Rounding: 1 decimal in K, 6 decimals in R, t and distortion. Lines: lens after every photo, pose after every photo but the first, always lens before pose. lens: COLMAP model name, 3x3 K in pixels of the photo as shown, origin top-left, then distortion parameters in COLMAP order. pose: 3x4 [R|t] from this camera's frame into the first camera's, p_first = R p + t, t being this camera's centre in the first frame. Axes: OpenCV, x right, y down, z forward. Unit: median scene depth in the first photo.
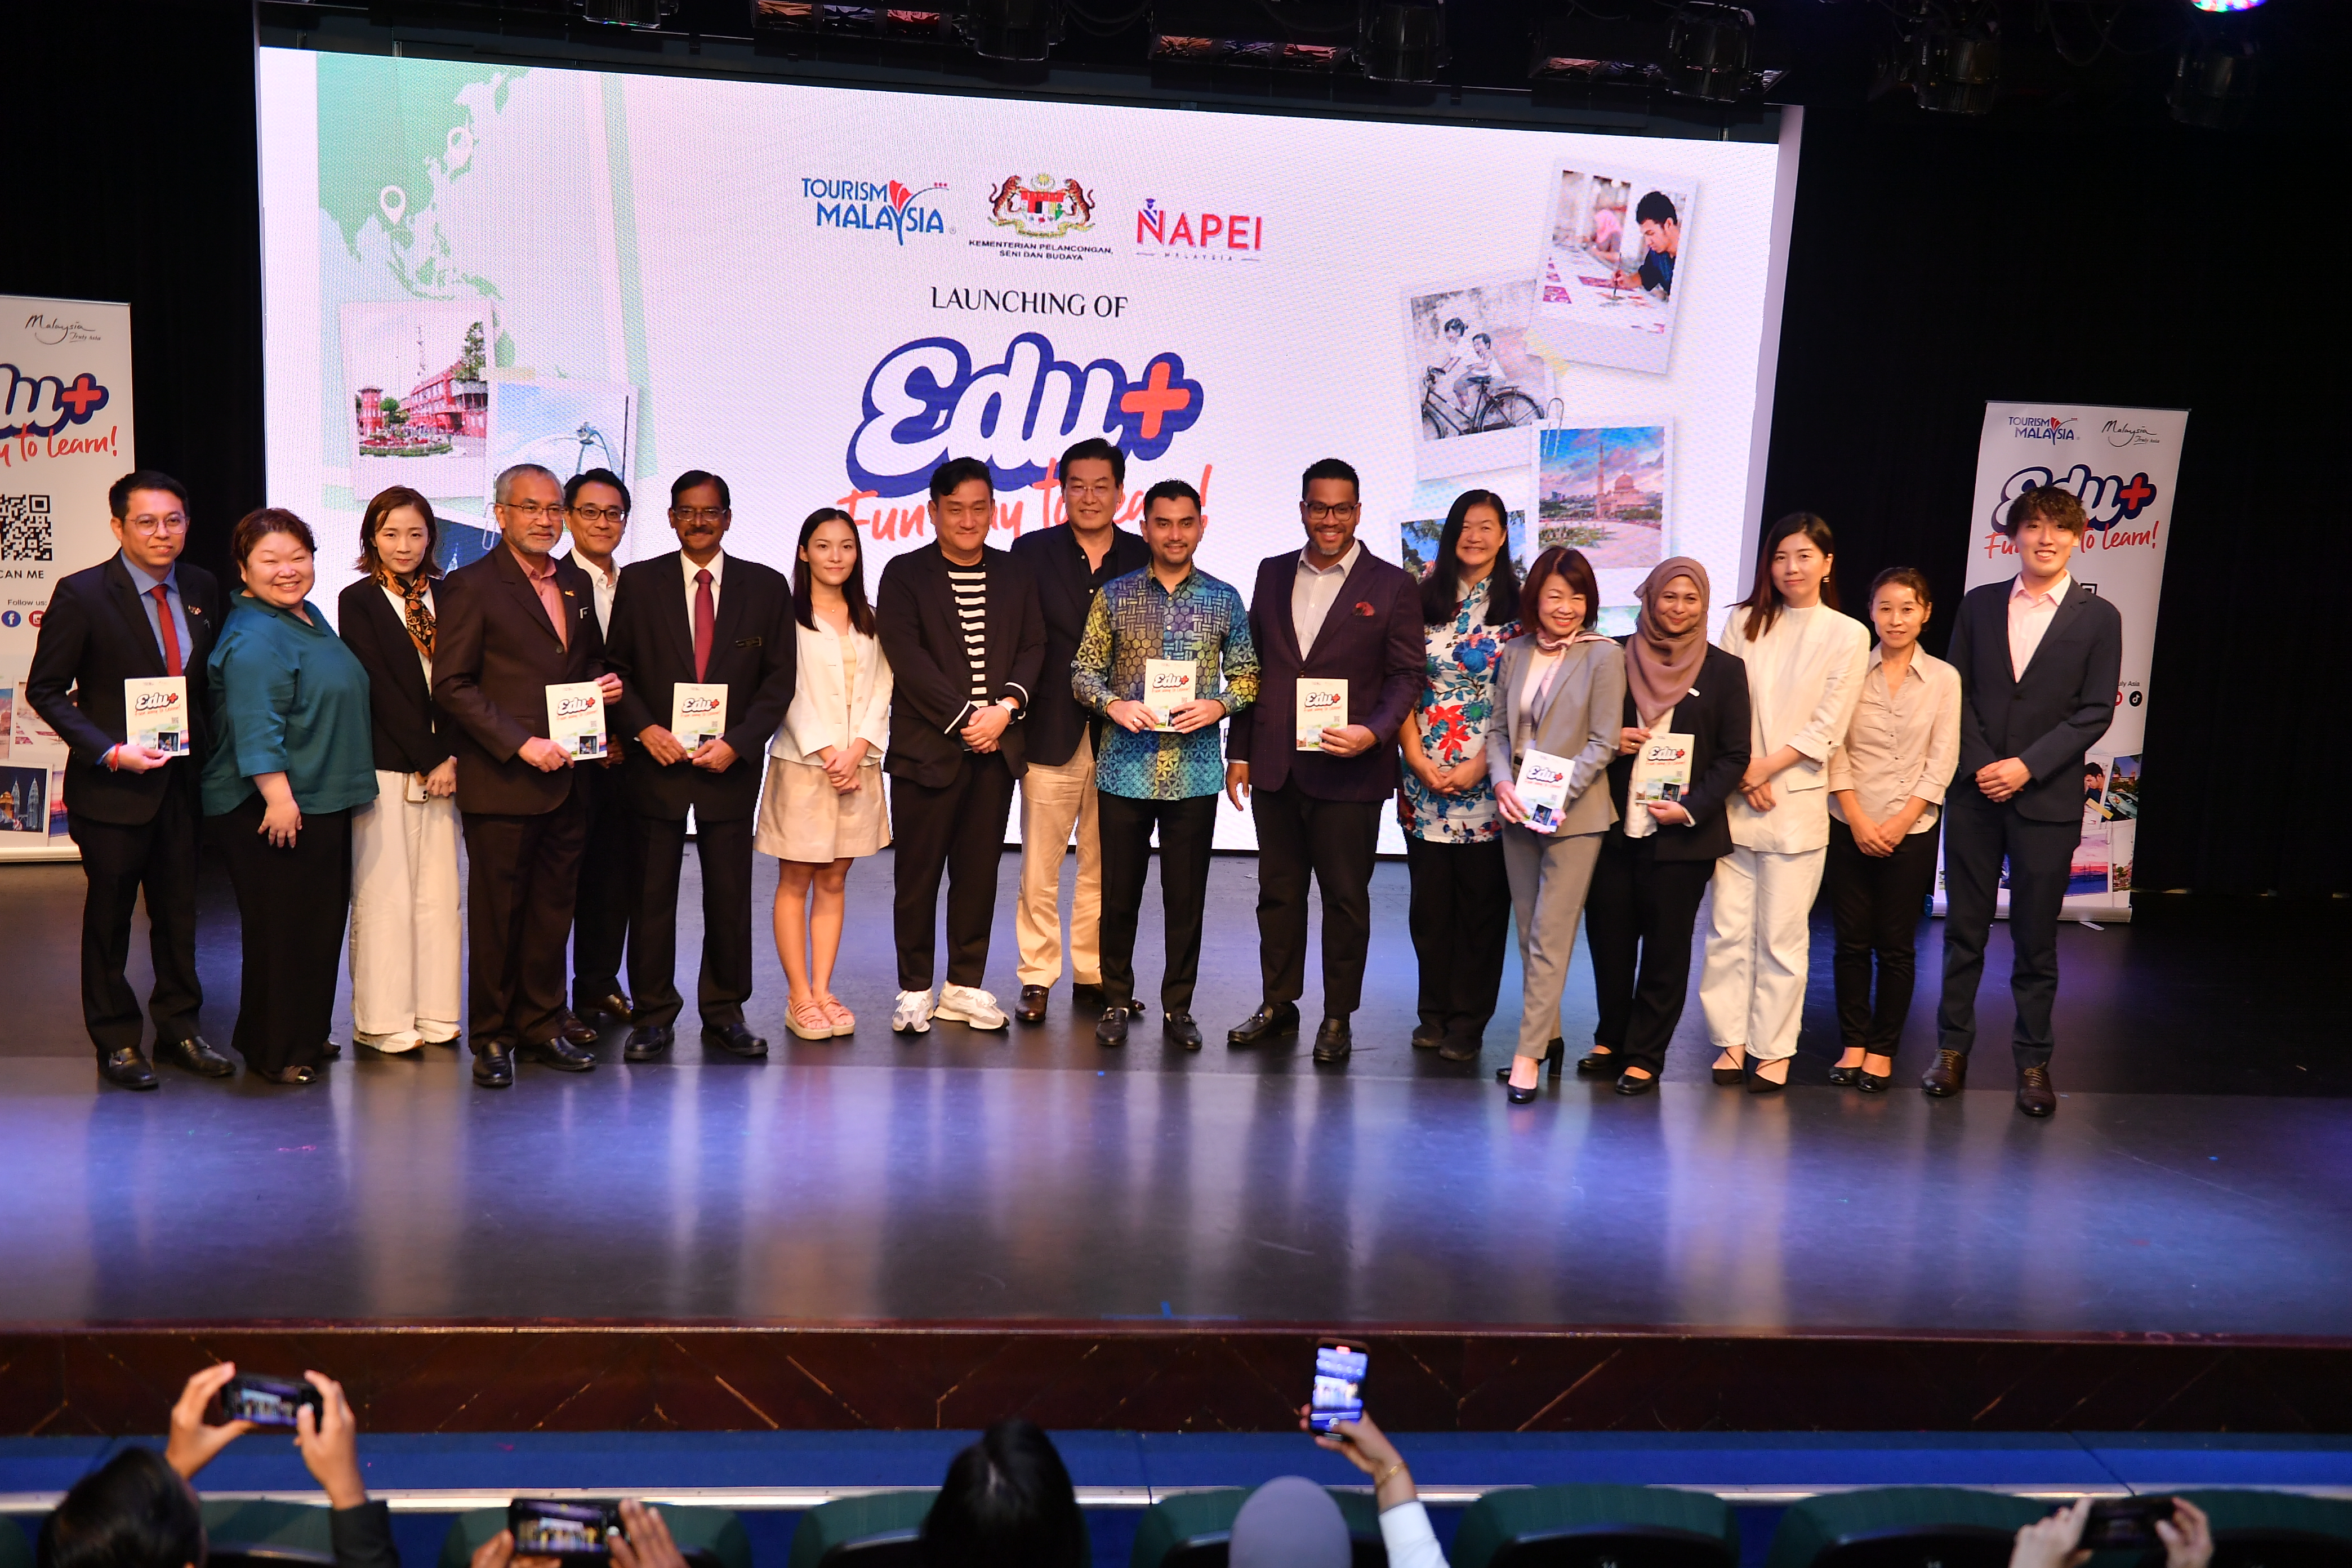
lens RADIAL K [[2657.4, 0, 1182.5], [0, 2657.4, 794.7], [0, 0, 1]] dist [0.074950, 0.000000]
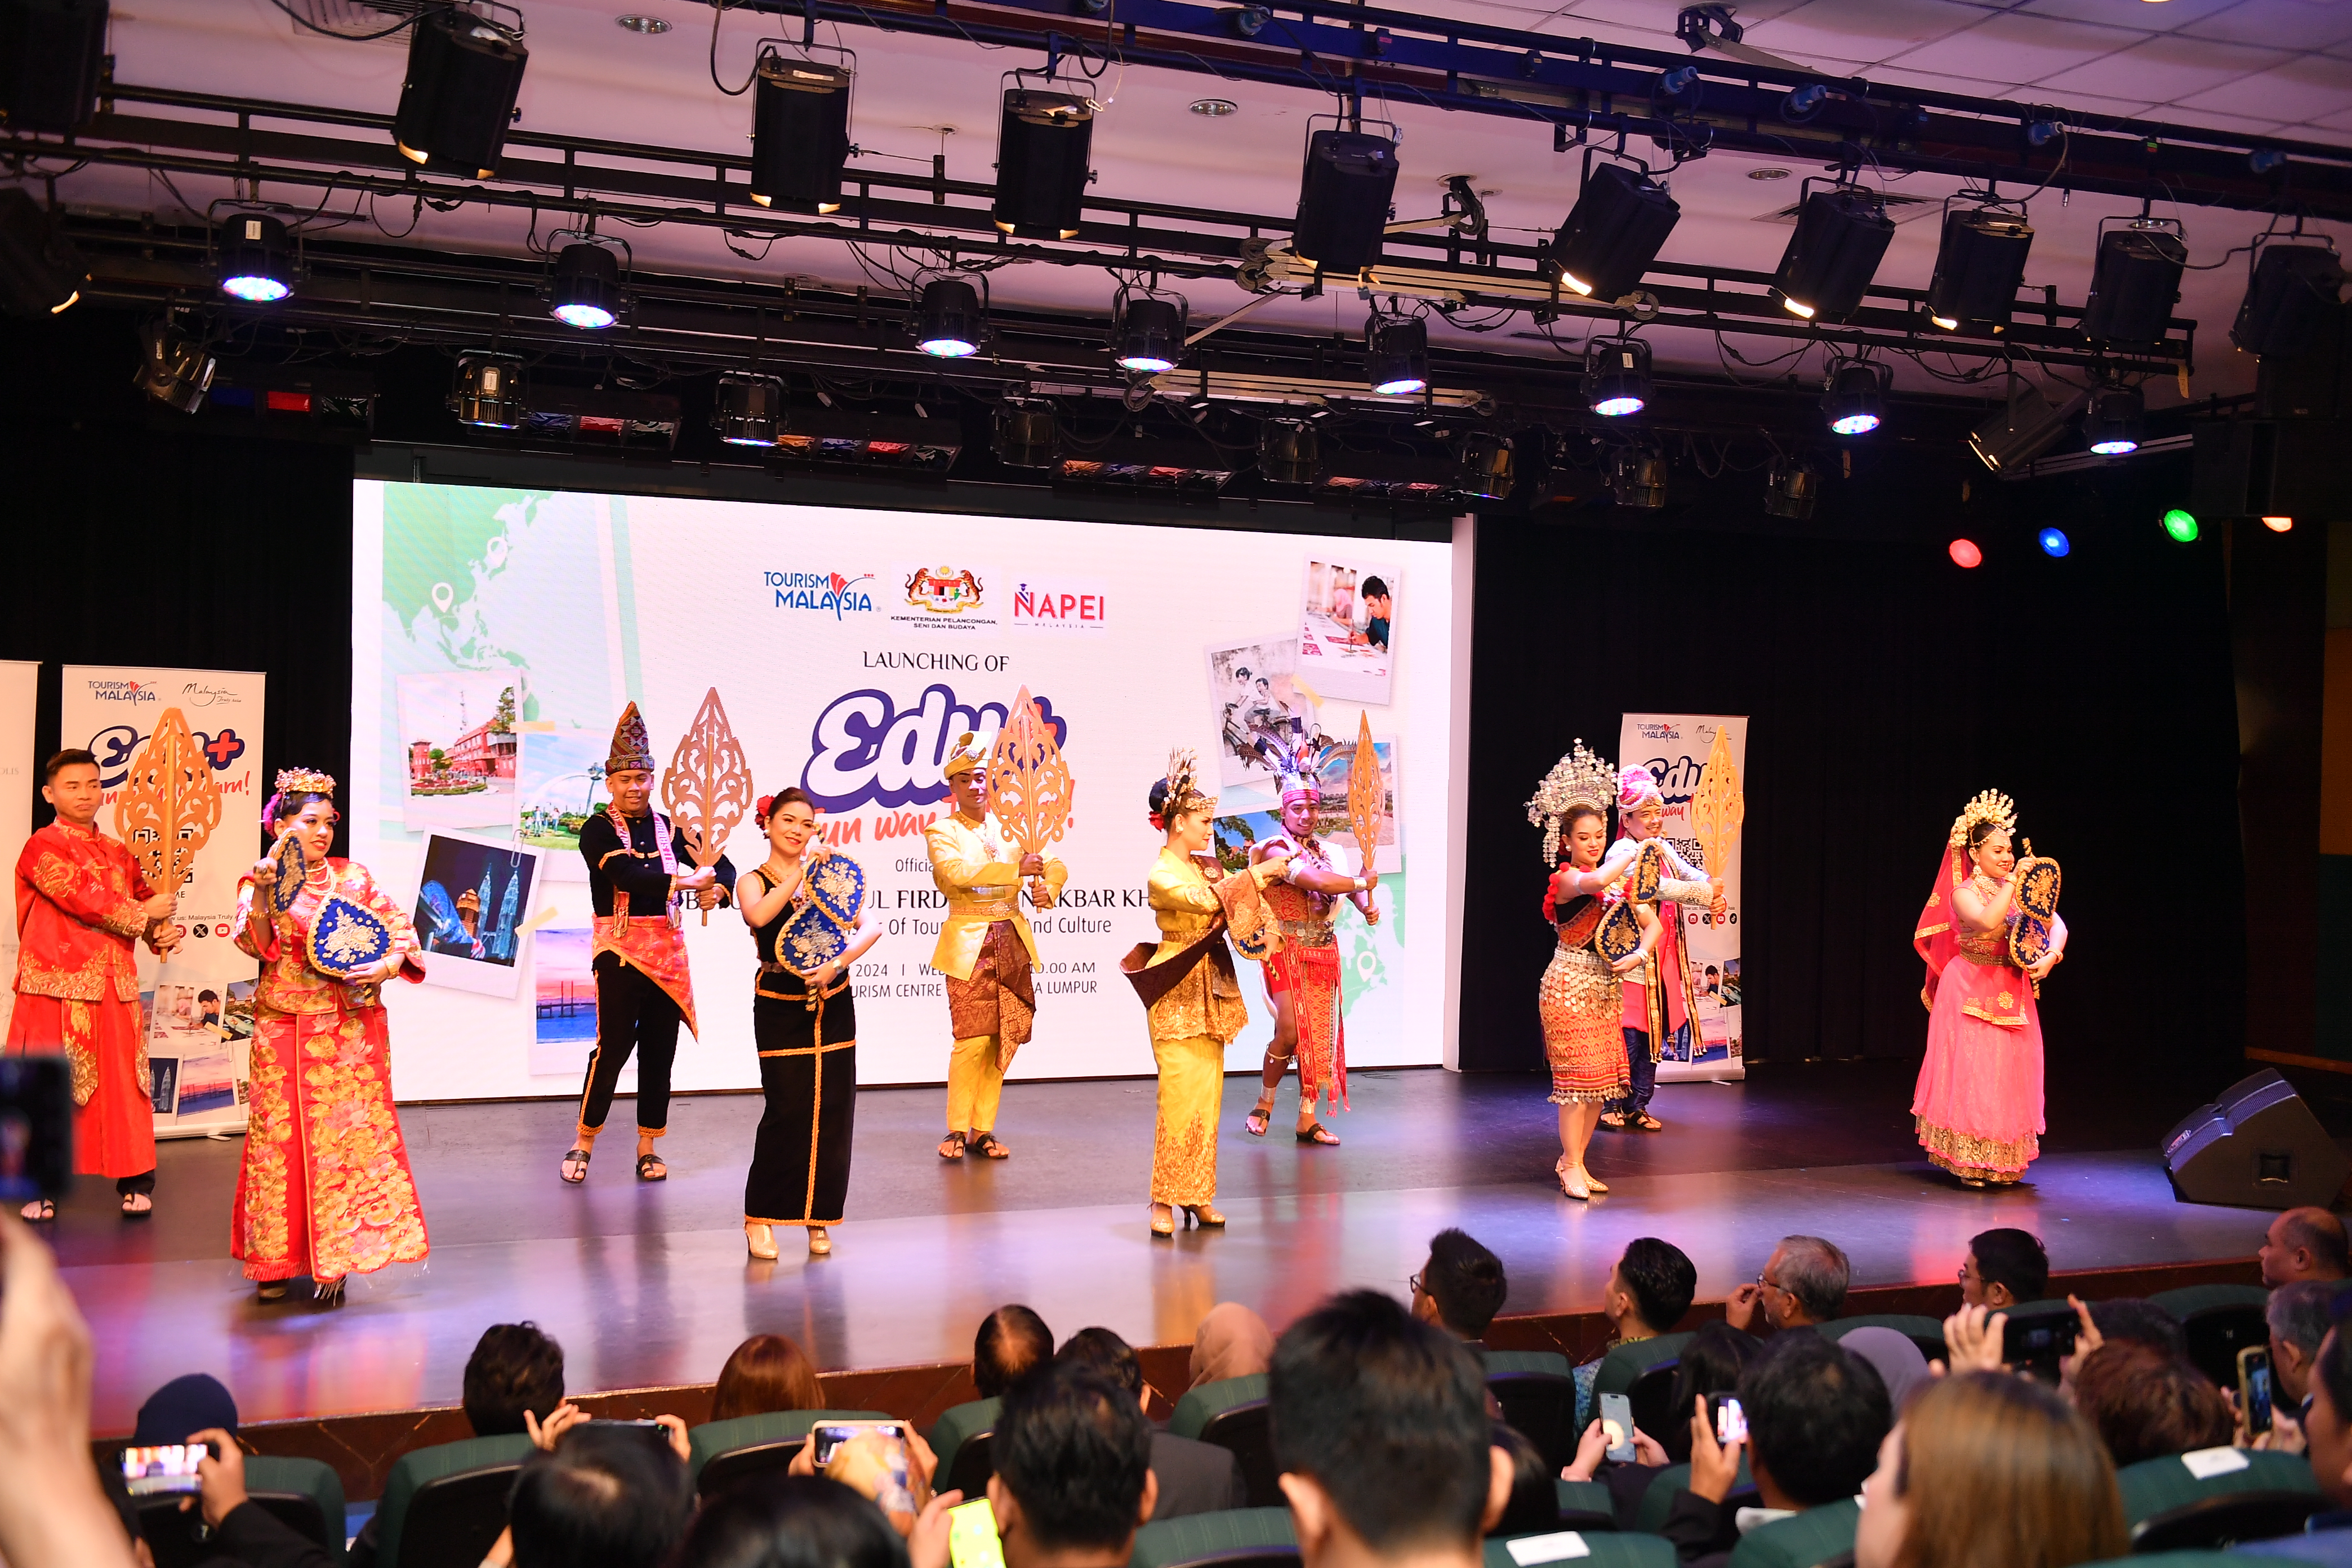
lens RADIAL K [[2214.9, 0, 1173.5], [0, 2214.9, 802.0], [0, 0, 1]] dist [0.023250, 0.000000]
pose [[0.969676, -0.037956, 0.241428, -0.210478], [0.075055, 0.986377, -0.146379, 0.052432], [-0.232583, 0.160061, 0.959315, -0.065307]]
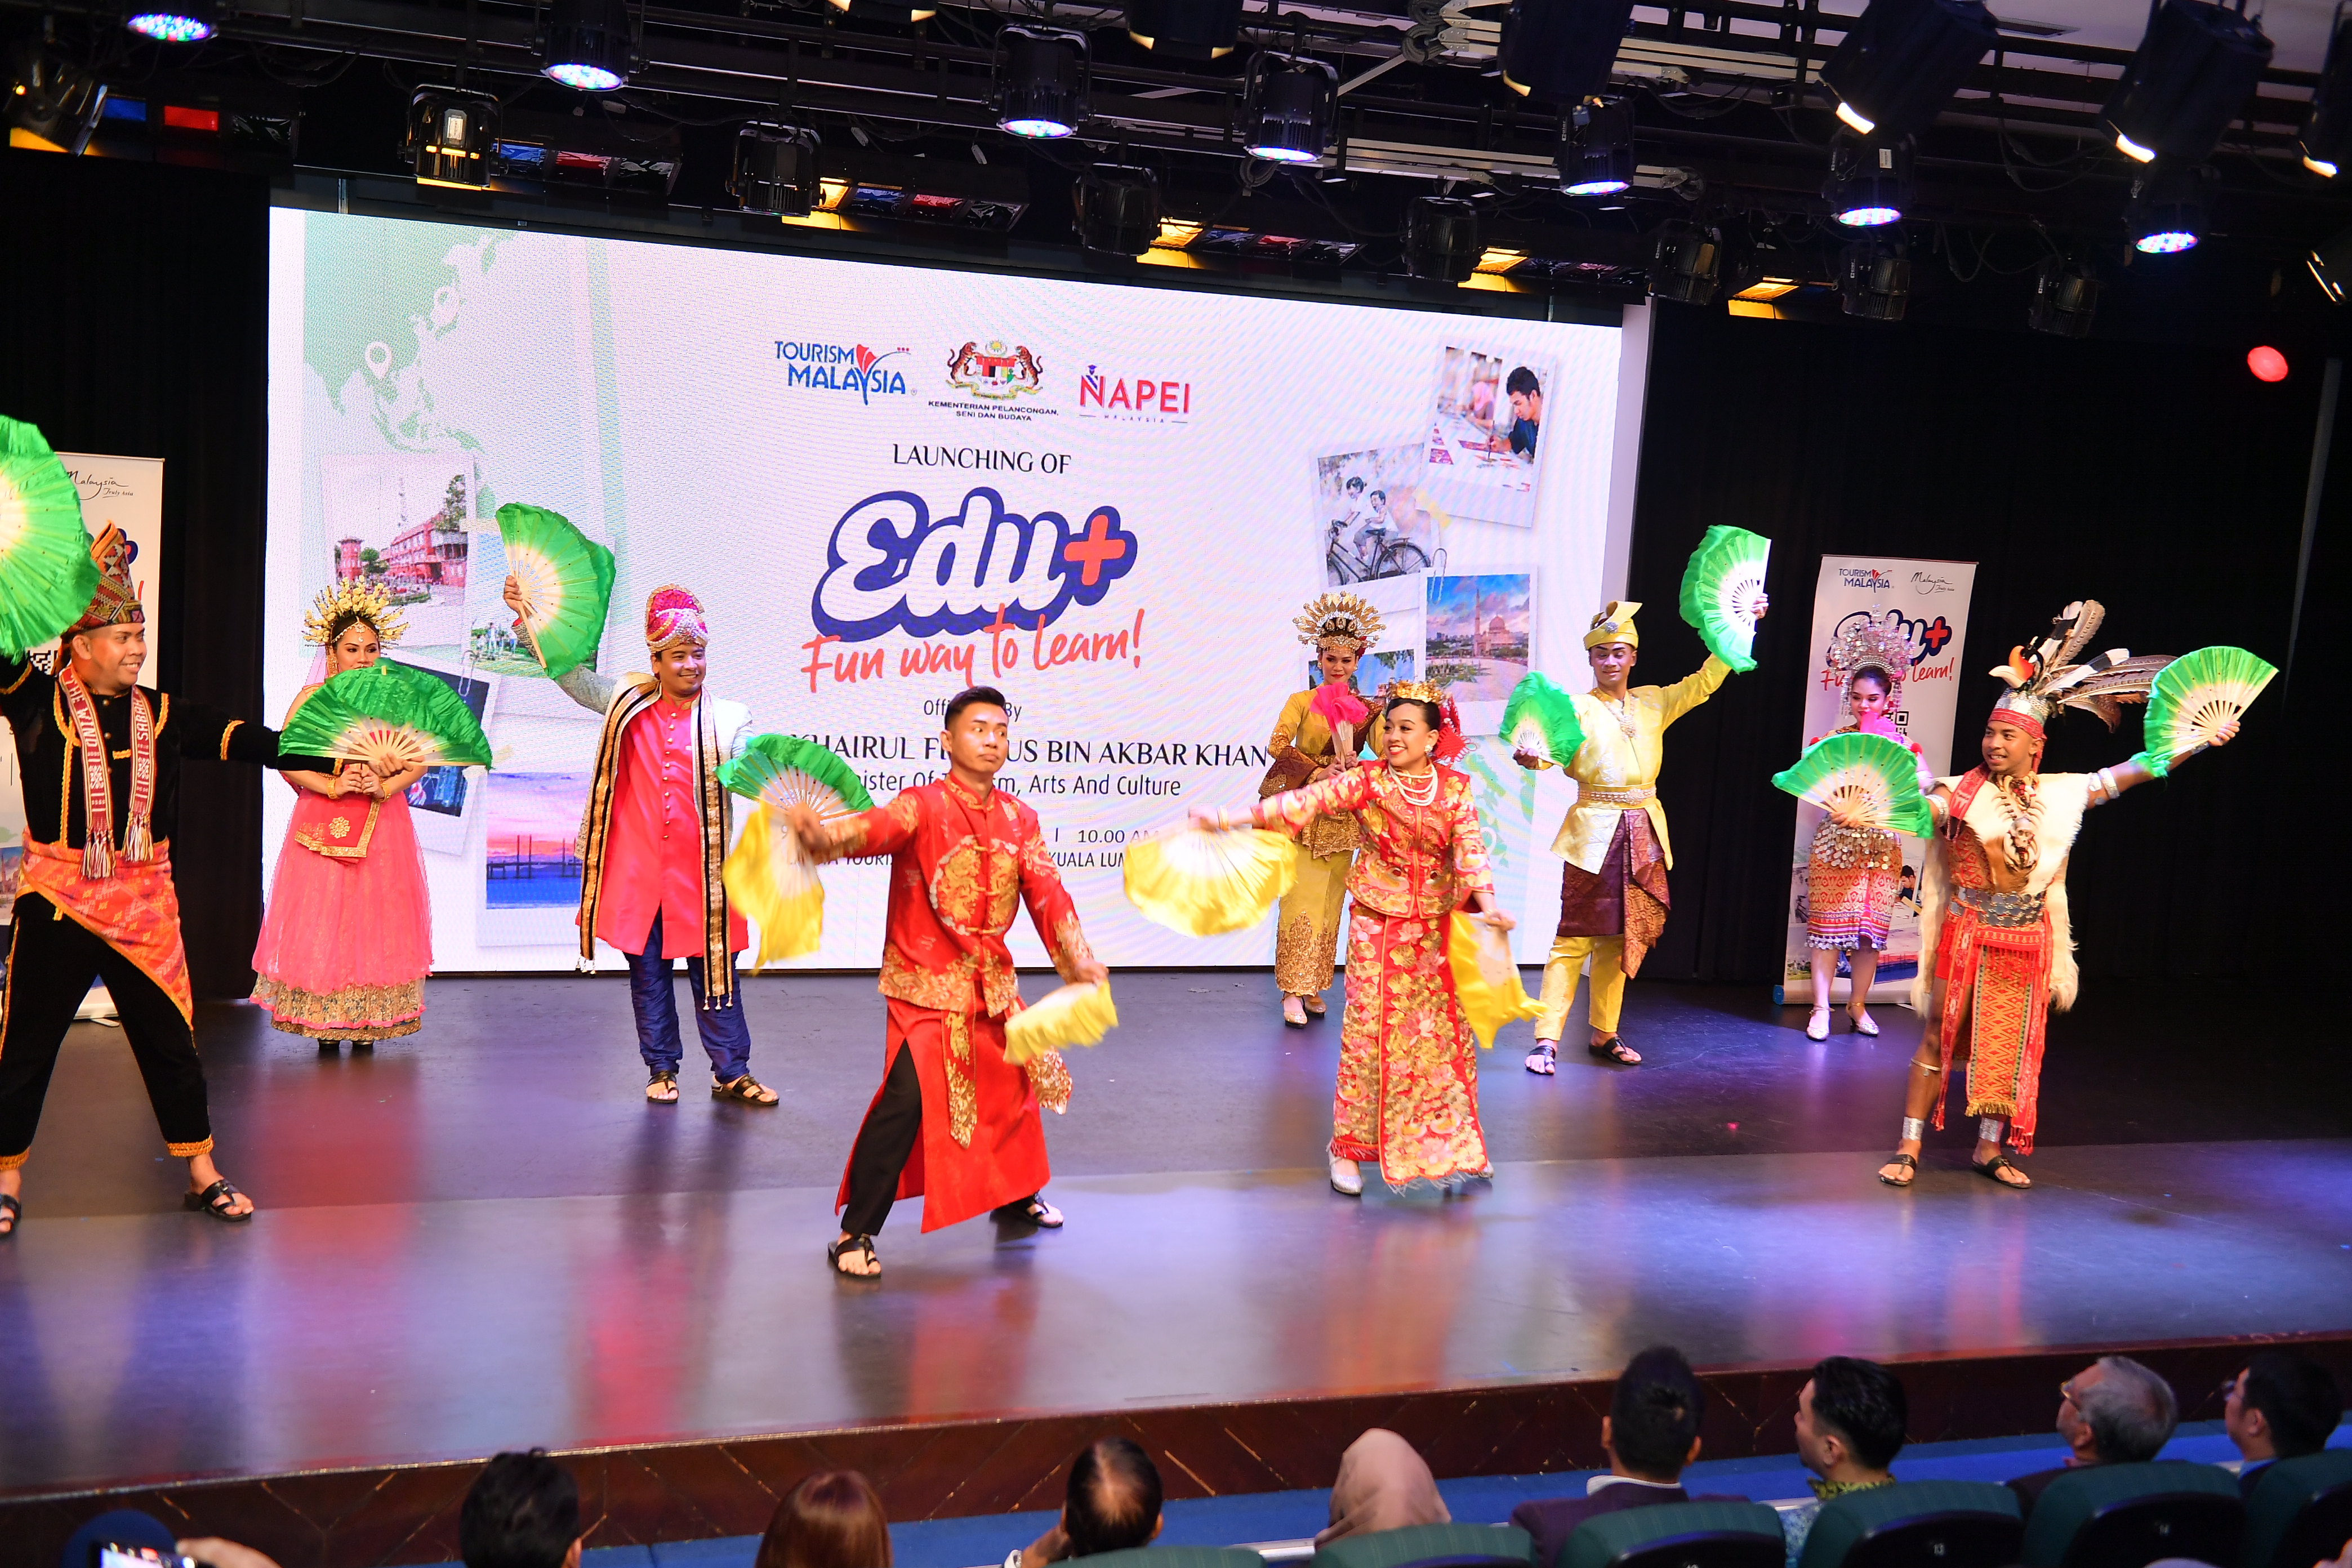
lens RADIAL K [[2657.4, 0, 1174.3], [0, 2657.4, 802.5], [0, 0, 1]] dist [0.074950, 0.000000]
pose [[0.973430, -0.019694, 0.228138, -0.228659], [0.028609, 0.998948, -0.035835, -0.006612], [-0.227192, 0.041410, 0.972969, -0.051364]]
